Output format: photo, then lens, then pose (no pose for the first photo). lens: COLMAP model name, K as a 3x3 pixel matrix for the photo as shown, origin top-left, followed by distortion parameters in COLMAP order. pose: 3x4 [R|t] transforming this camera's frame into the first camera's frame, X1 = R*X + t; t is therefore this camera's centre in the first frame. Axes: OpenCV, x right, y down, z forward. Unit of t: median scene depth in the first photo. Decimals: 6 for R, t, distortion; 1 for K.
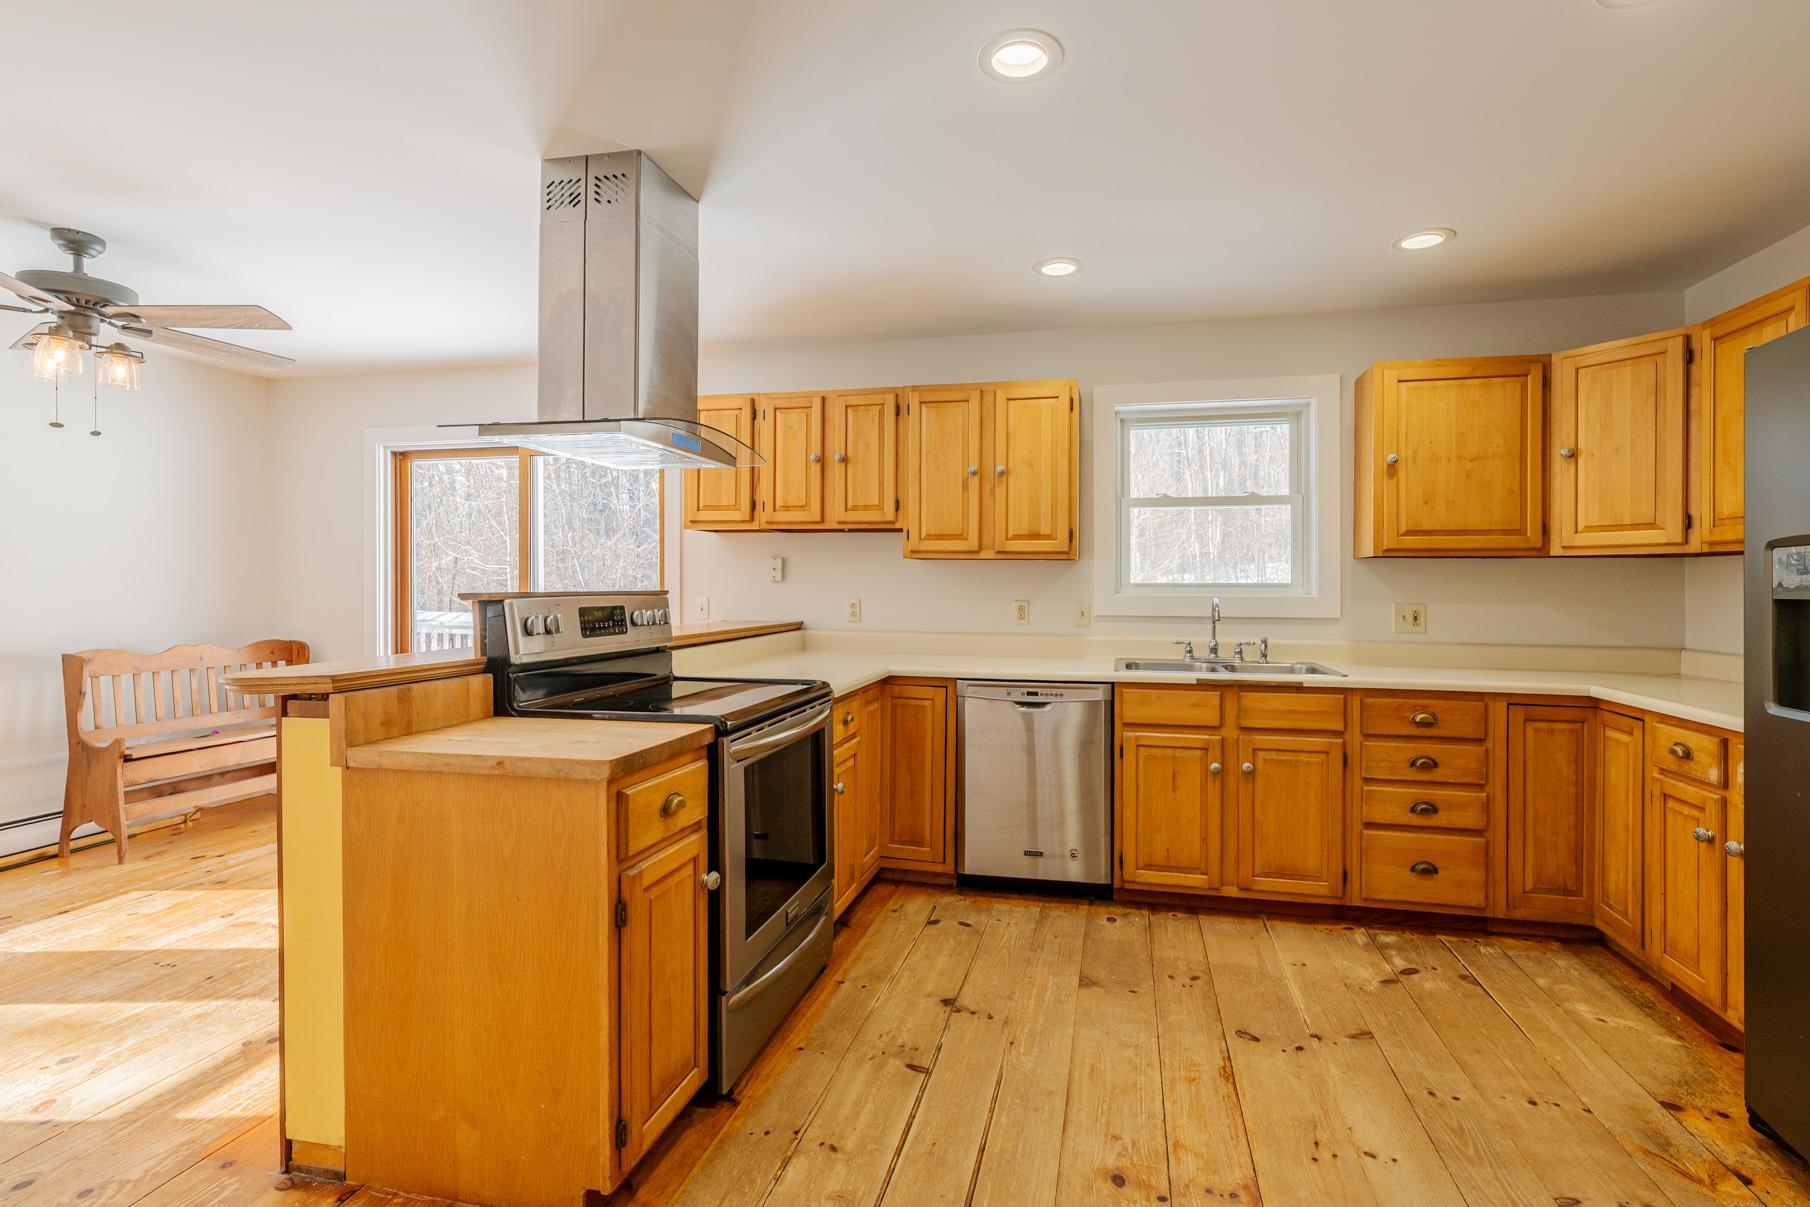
lens RADIAL K [[832.1, 0, 908.8], [0, 832.1, 578.1], [0, 0, 1]] dist [0.001668, 0.000068]
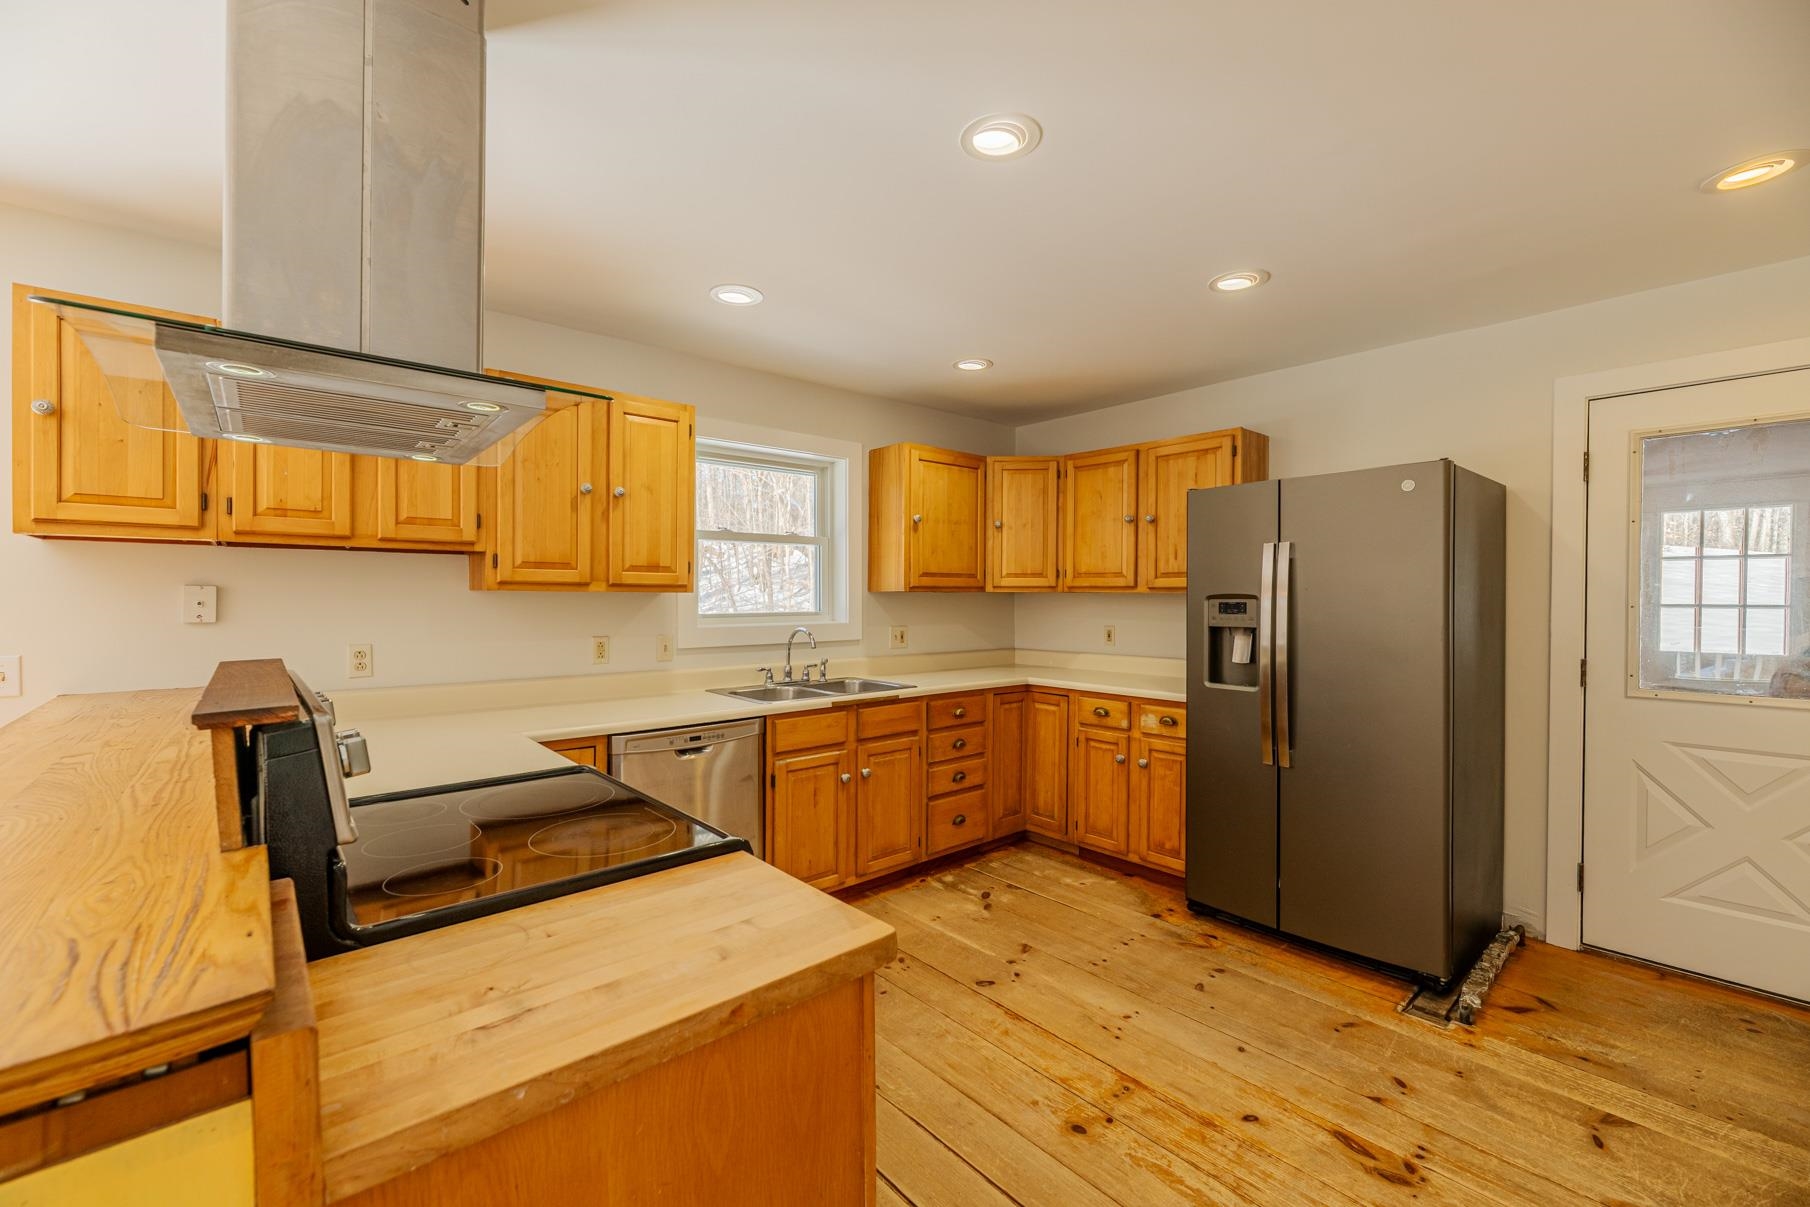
lens RADIAL K [[767.1, 0, 922.4], [0, 767.1, 601.6], [0, 0, 1]] dist [-0.003226, -0.000074]
pose [[0.572282, -0.010523, 0.819990, -0.434322], [-0.004433, 0.999863, 0.015925, -0.032233], [-0.820045, -0.012749, 0.572157, 0.312211]]
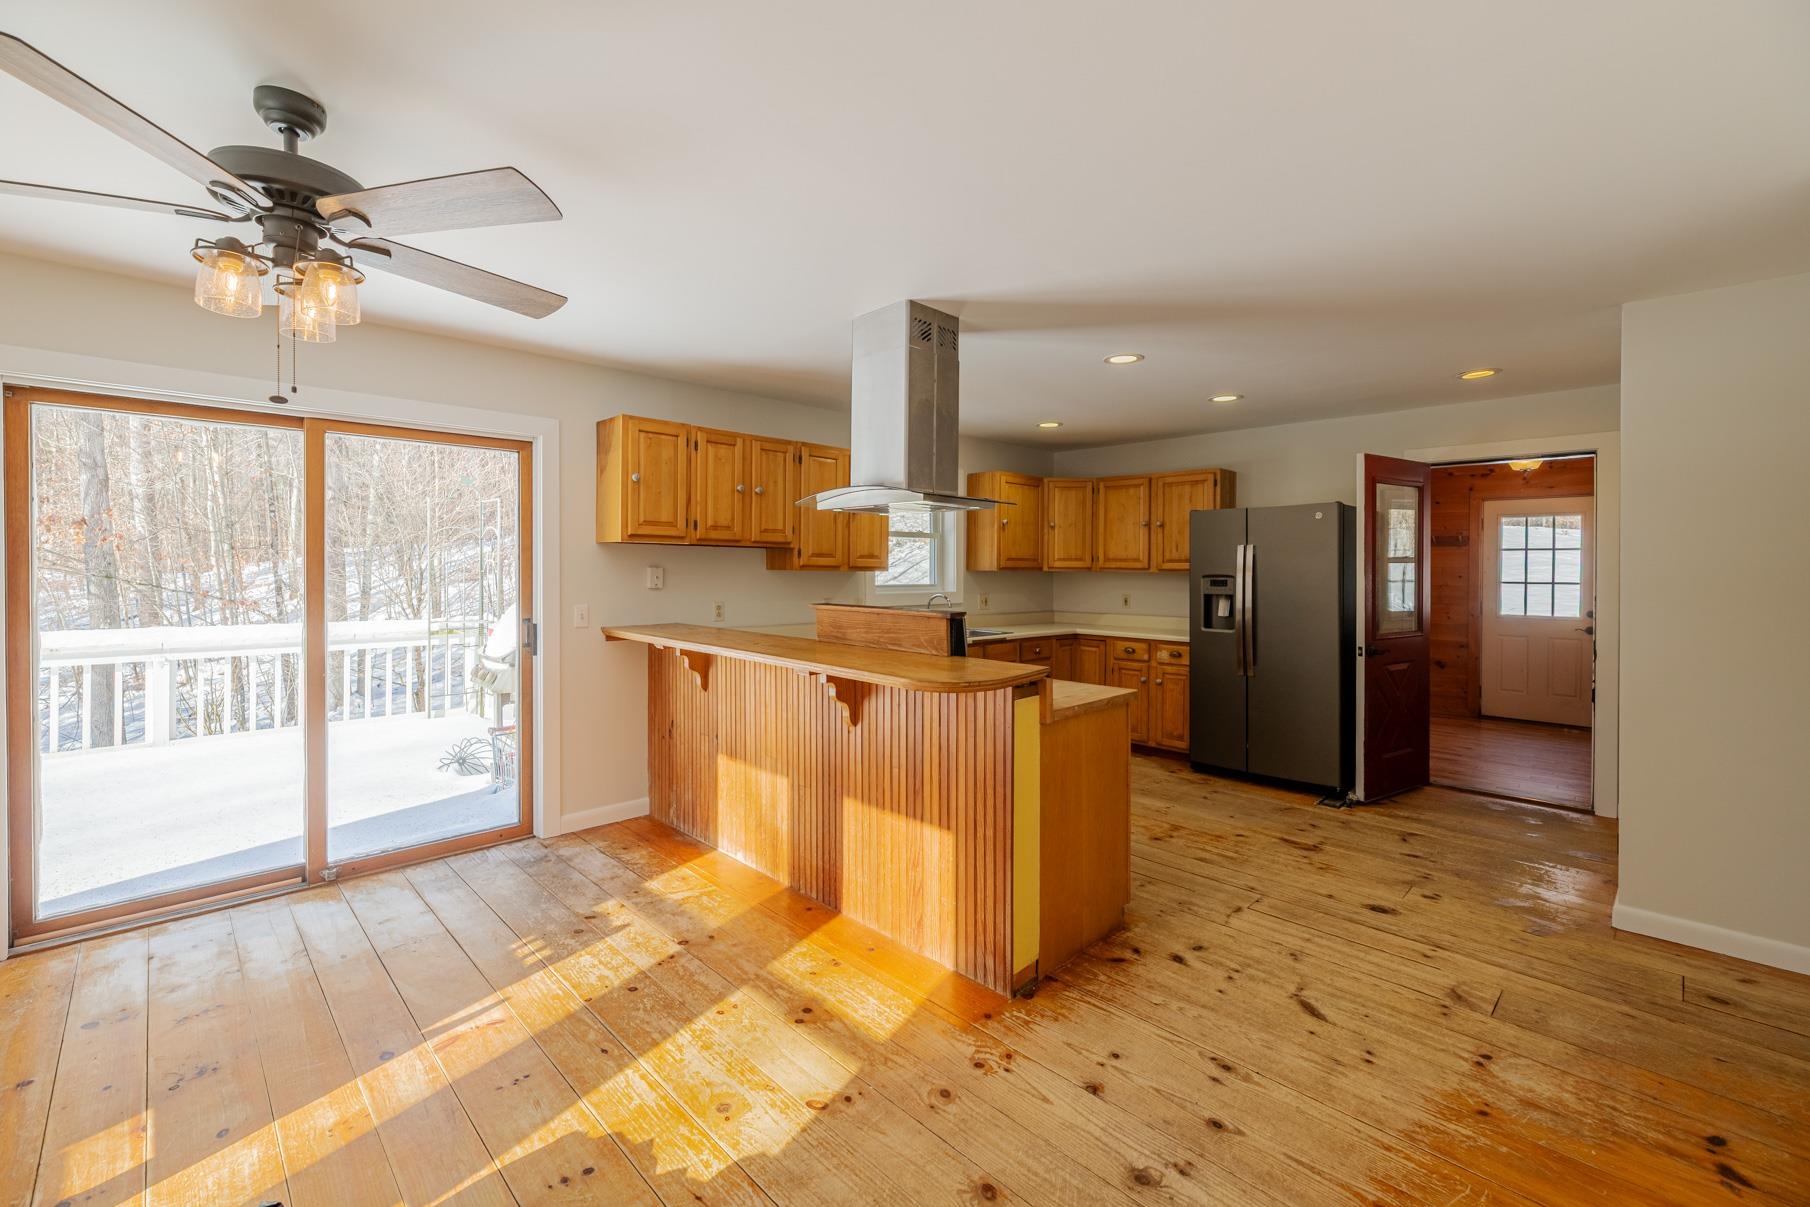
lens RADIAL K [[772.4, 0, 902.0], [0, 772.4, 563.9], [0, 0, 1]] dist [-0.000582, -0.000274]
pose [[0.536349, 0.004241, 0.843986, -1.153240], [-0.010662, 0.999942, 0.001751, -0.046378], [-0.843929, -0.009937, 0.536363, 0.235699]]
